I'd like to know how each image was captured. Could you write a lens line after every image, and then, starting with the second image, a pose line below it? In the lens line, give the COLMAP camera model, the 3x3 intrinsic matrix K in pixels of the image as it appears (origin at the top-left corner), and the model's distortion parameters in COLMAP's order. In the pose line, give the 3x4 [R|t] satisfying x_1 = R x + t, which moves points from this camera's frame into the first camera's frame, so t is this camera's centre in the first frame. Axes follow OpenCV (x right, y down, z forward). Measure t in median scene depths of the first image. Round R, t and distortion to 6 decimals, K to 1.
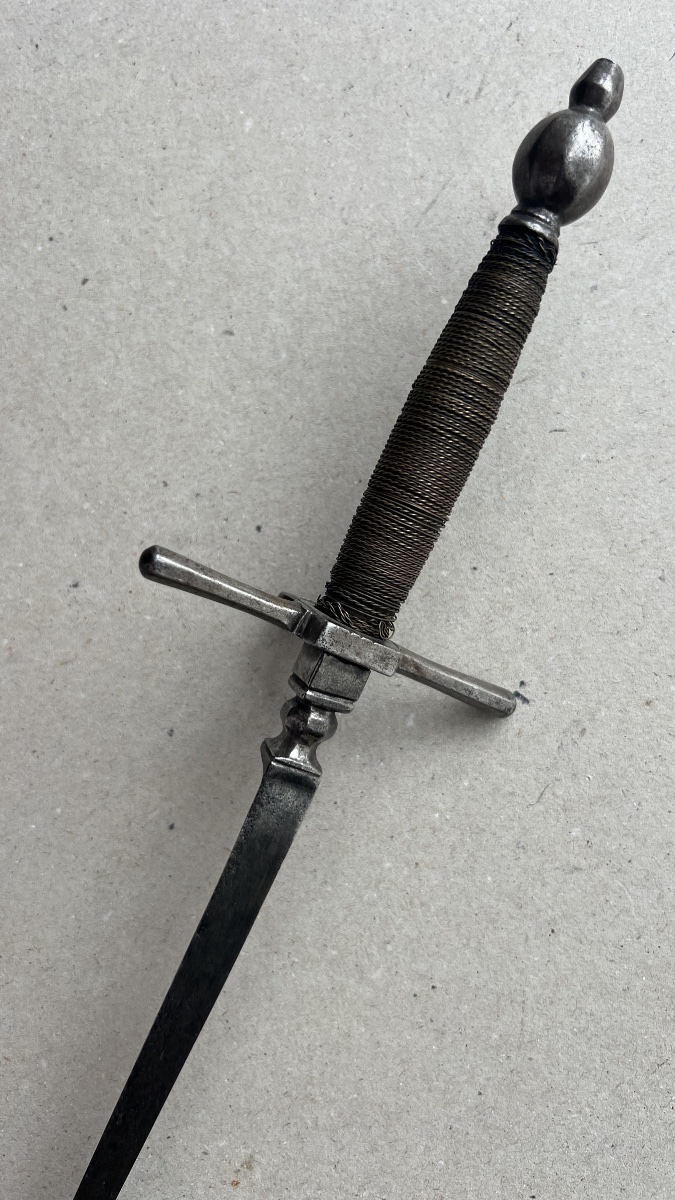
lens RADIAL K [[967.7, 0, 337.0], [0, 967.7, 592.2], [0, 0, 1]] dist [0.019398, -0.052221]
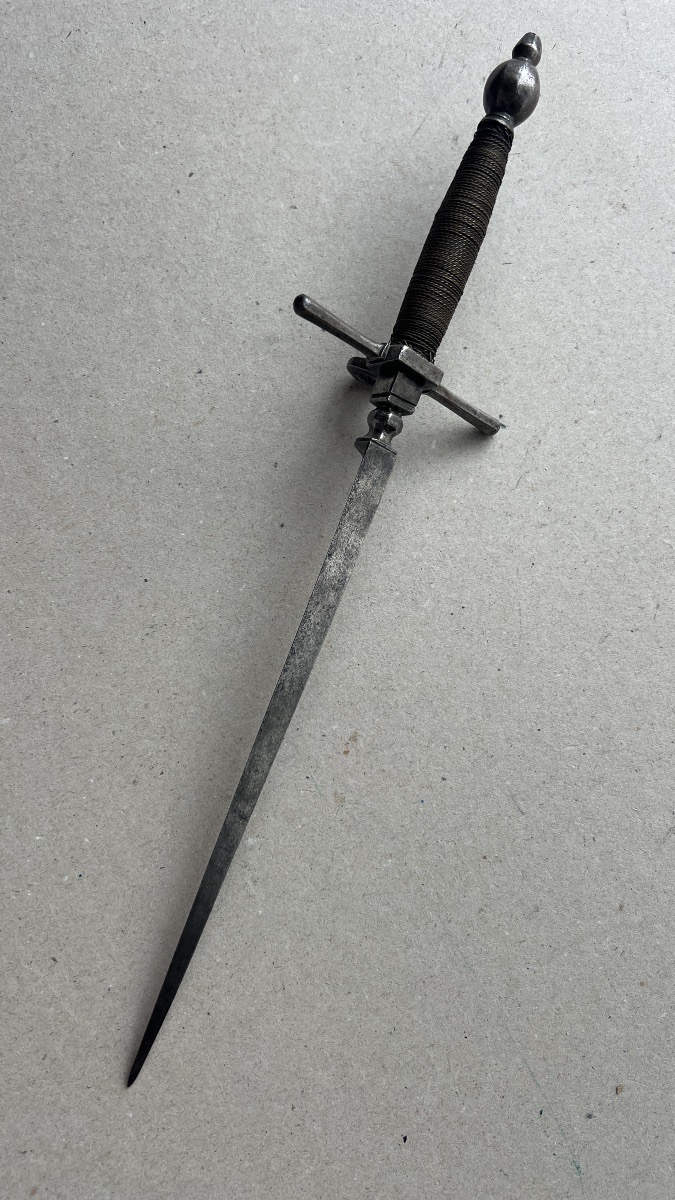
lens RADIAL K [[967.7, 0, 352.4], [0, 967.7, 603.8], [0, 0, 1]] dist [0.019398, -0.052221]
pose [[0.975371, -0.058413, 0.212693, -0.390889], [0.075219, 0.994579, -0.071794, 0.480987], [-0.207347, 0.086024, 0.974478, -0.463509]]
